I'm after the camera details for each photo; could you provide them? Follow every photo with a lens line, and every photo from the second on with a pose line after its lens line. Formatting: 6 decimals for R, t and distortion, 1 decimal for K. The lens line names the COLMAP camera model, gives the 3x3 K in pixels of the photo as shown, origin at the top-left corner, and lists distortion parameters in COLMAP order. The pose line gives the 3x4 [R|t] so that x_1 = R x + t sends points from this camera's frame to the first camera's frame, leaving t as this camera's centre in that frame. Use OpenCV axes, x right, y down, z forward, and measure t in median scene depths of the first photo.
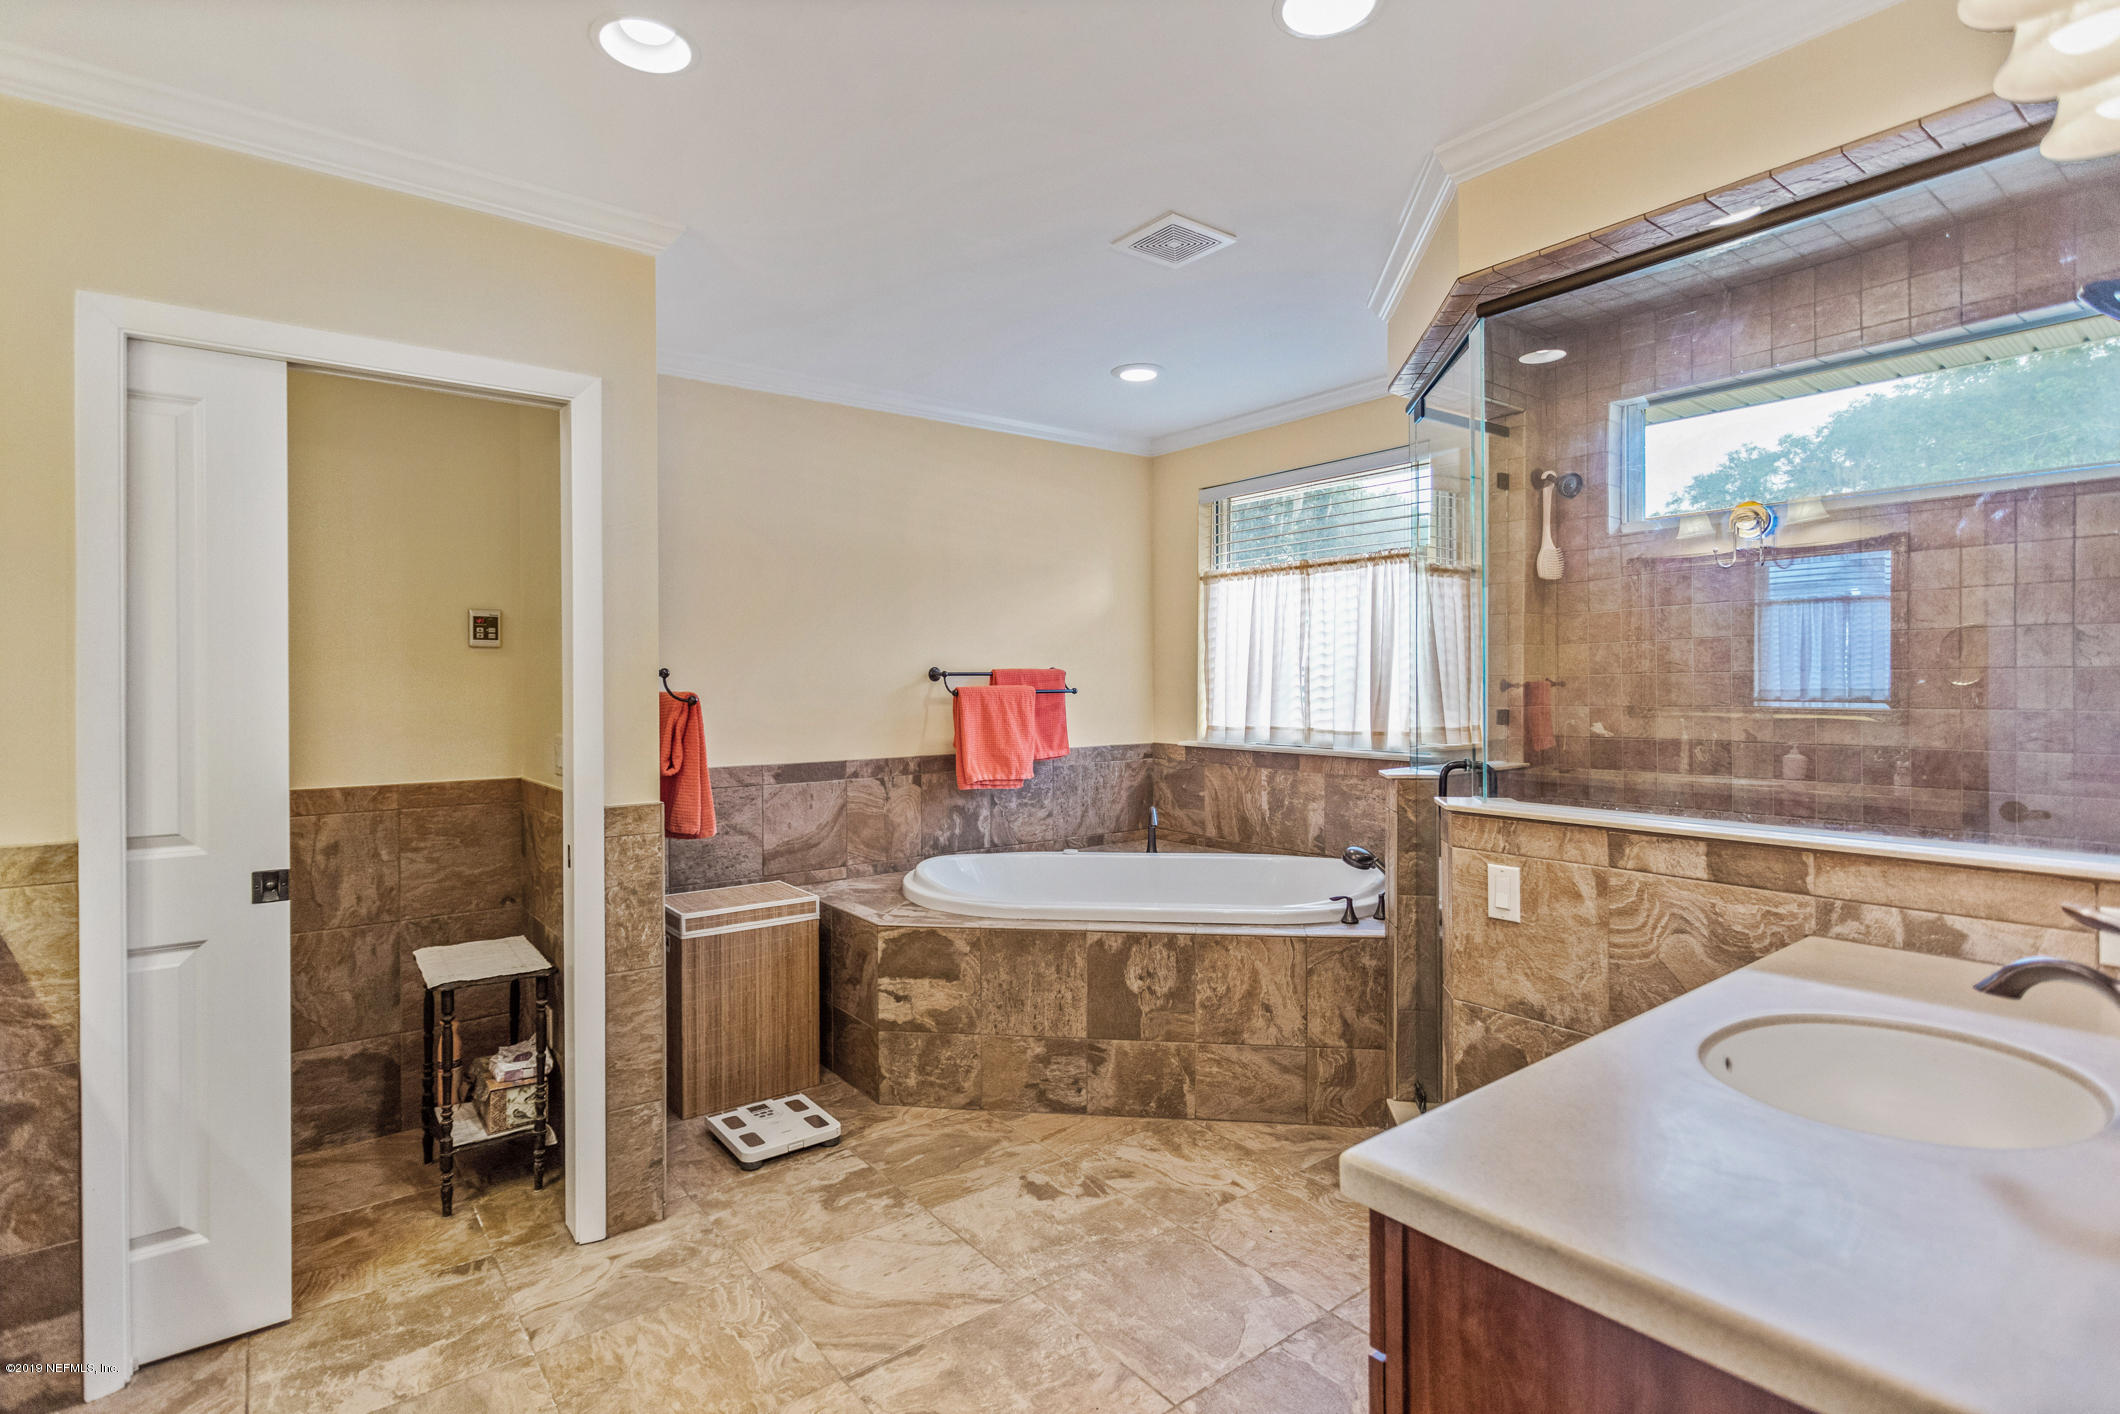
lens RADIAL K [[1016.1, 0, 1046.0], [0, 1016.1, 690.4], [0, 0, 1]] dist [-0.001590, 0.000429]
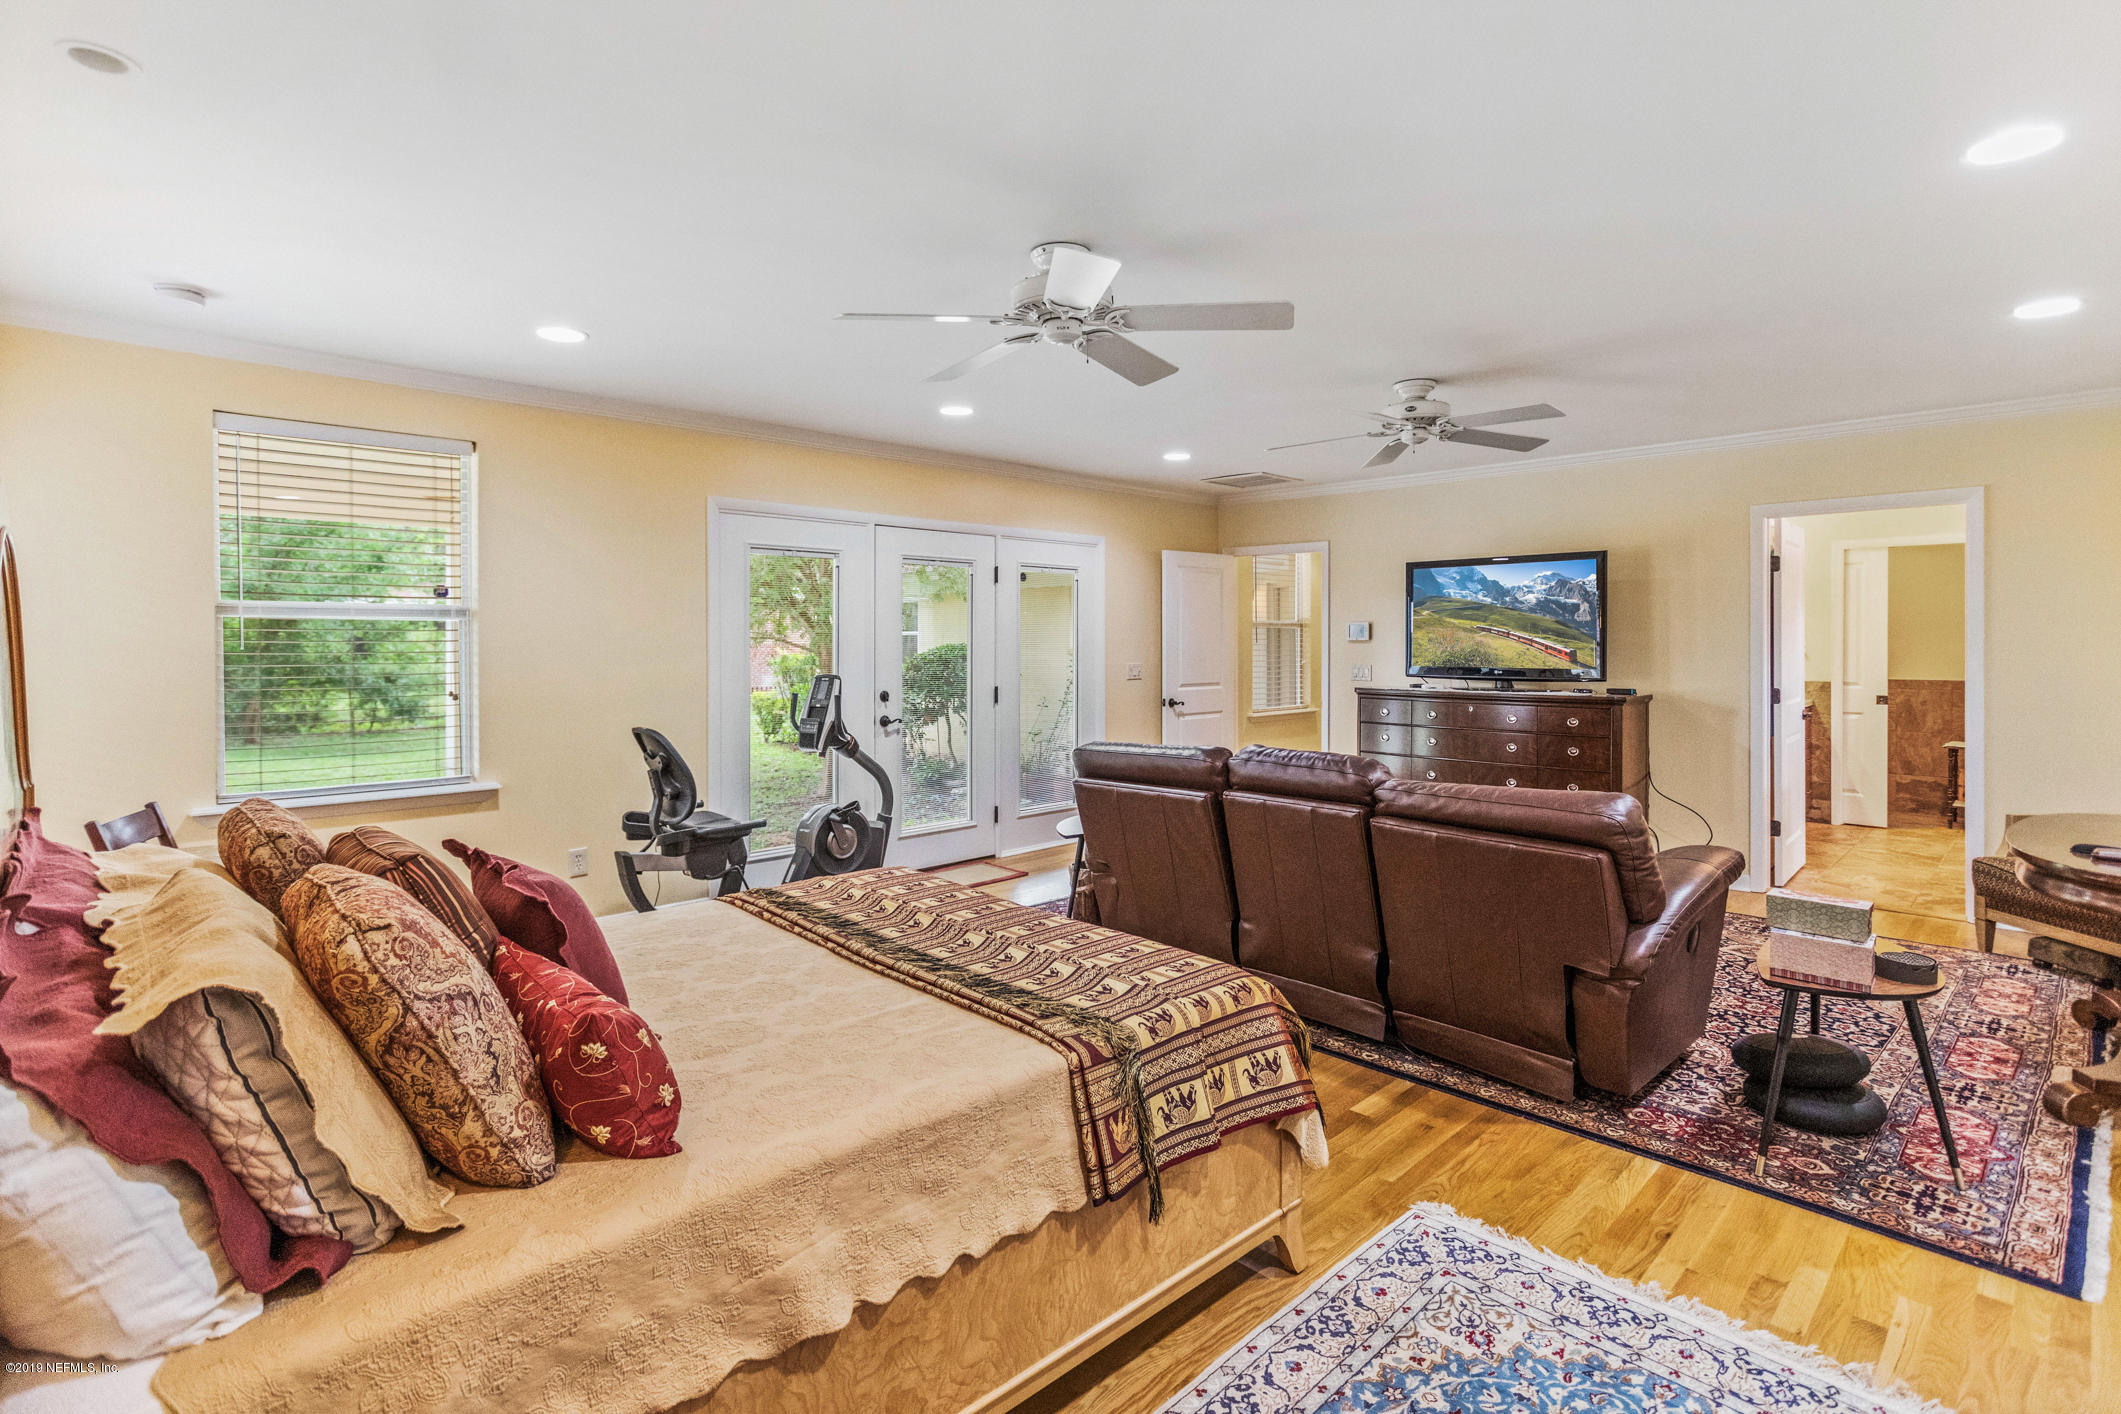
lens RADIAL K [[1016.6, 0, 1059.1], [0, 1016.6, 643.6], [0, 0, 1]] dist [-0.001590, 0.000429]
pose [[0.110299, 0.009922, -0.993849, 2.645152], [-0.006265, 0.999937, 0.009287, -0.017438], [0.993879, 0.005202, 0.110354, -2.426204]]
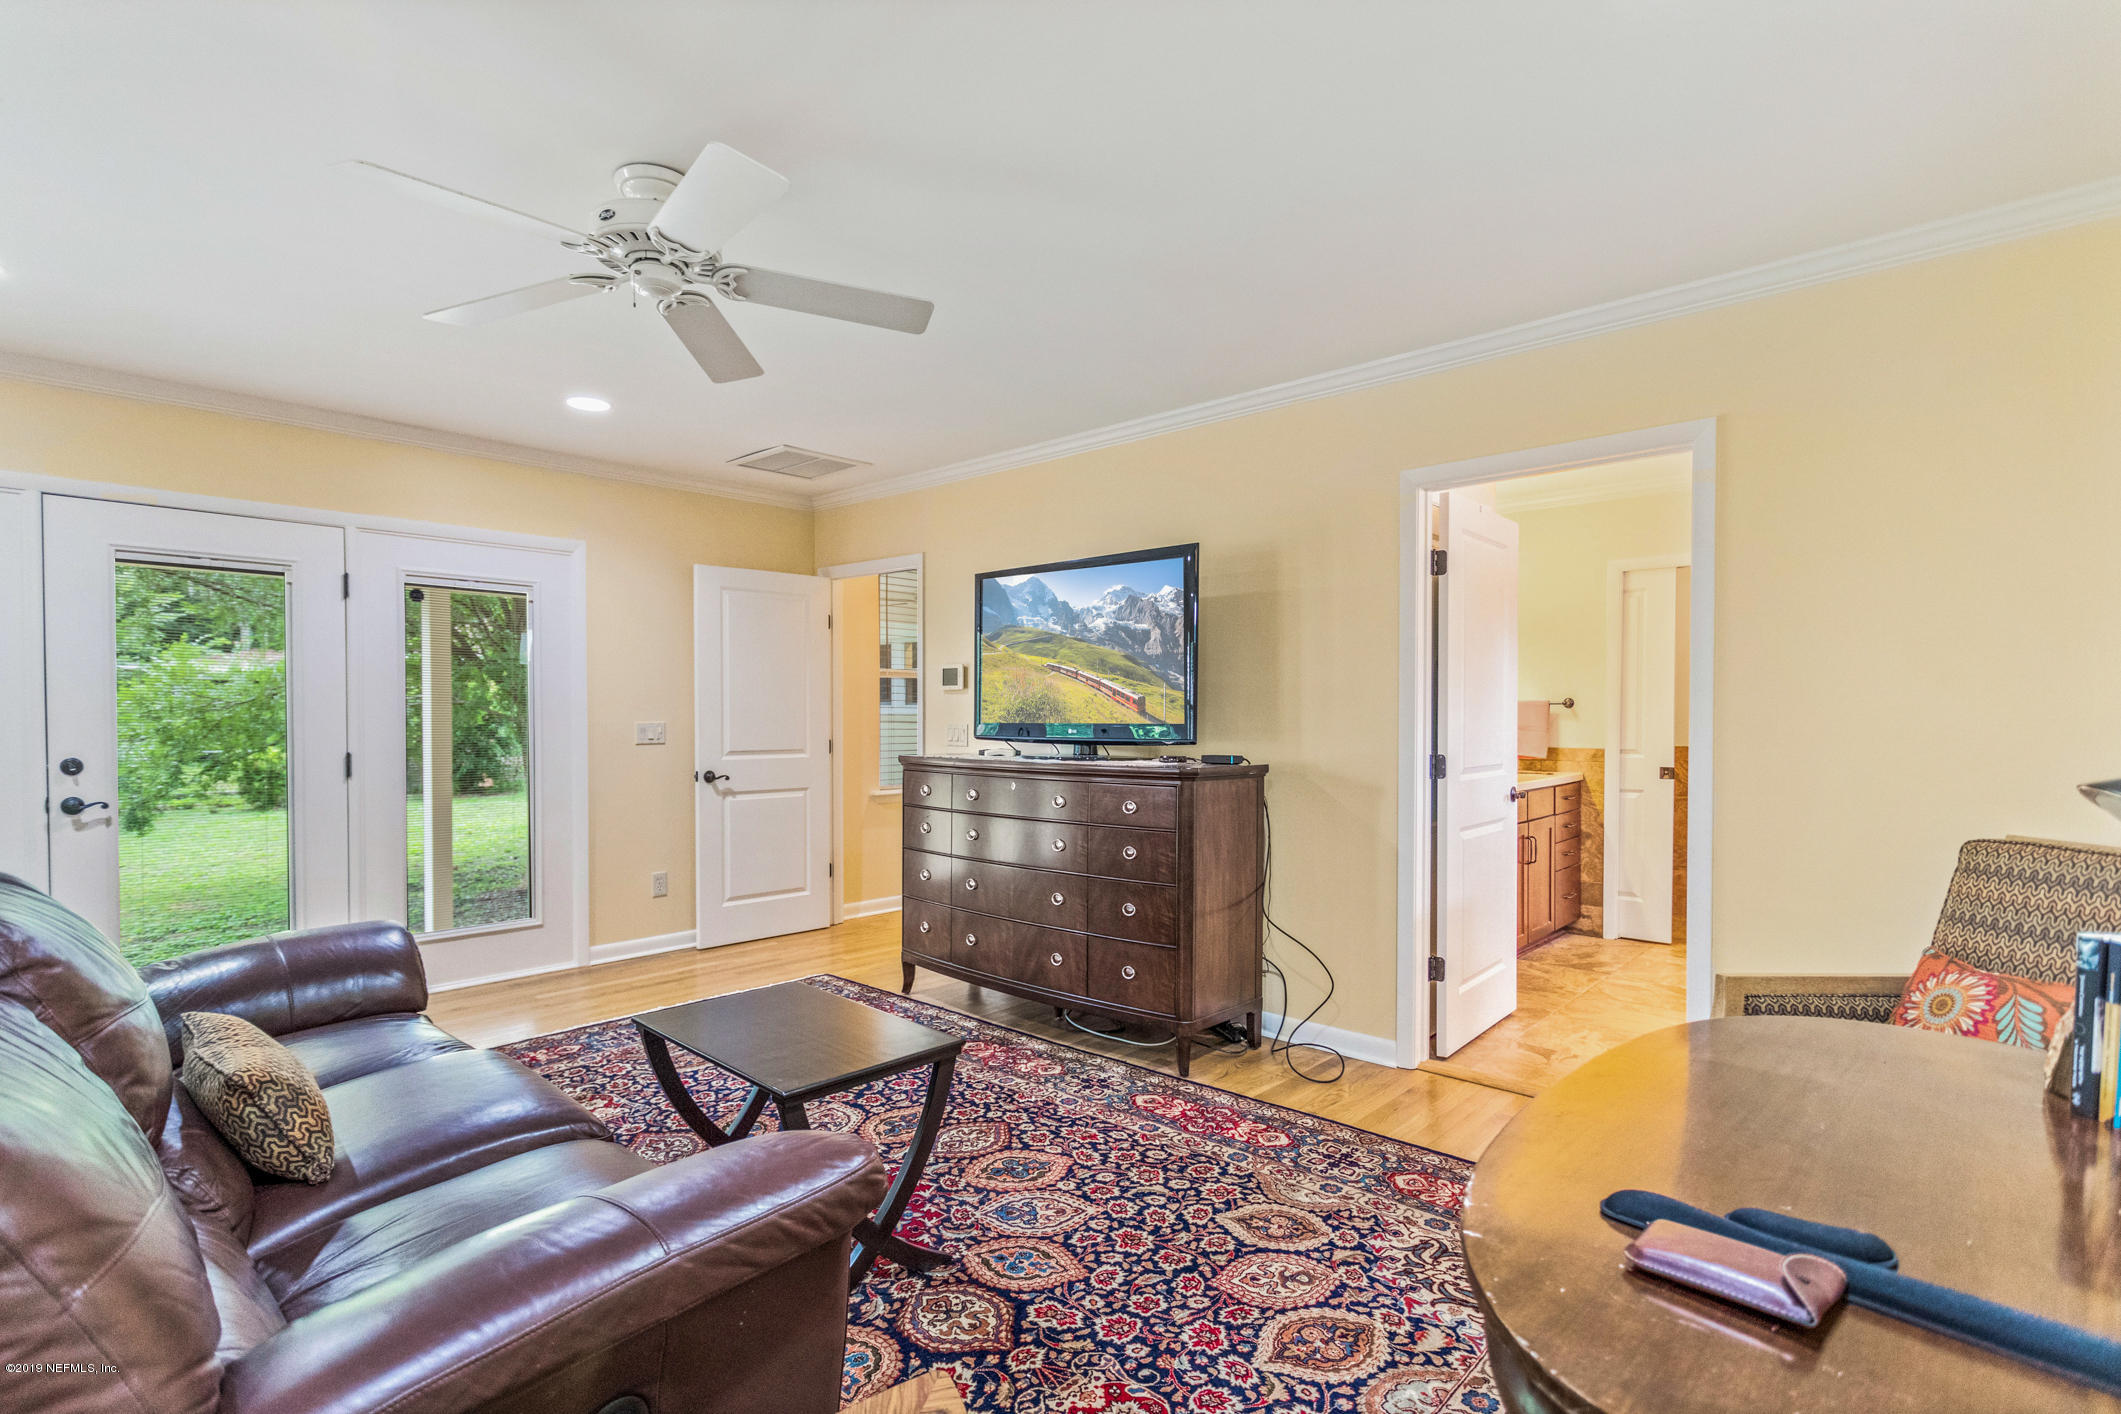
lens RADIAL K [[1016.6, 0, 1048.8], [0, 1016.6, 729.2], [0, 0, 1]] dist [-0.001590, 0.000429]
pose [[0.149847, 0.022346, -0.988457, 1.726643], [-0.008737, 0.999735, 0.021276, 0.044555], [0.988671, 0.005448, 0.150003, -1.044723]]
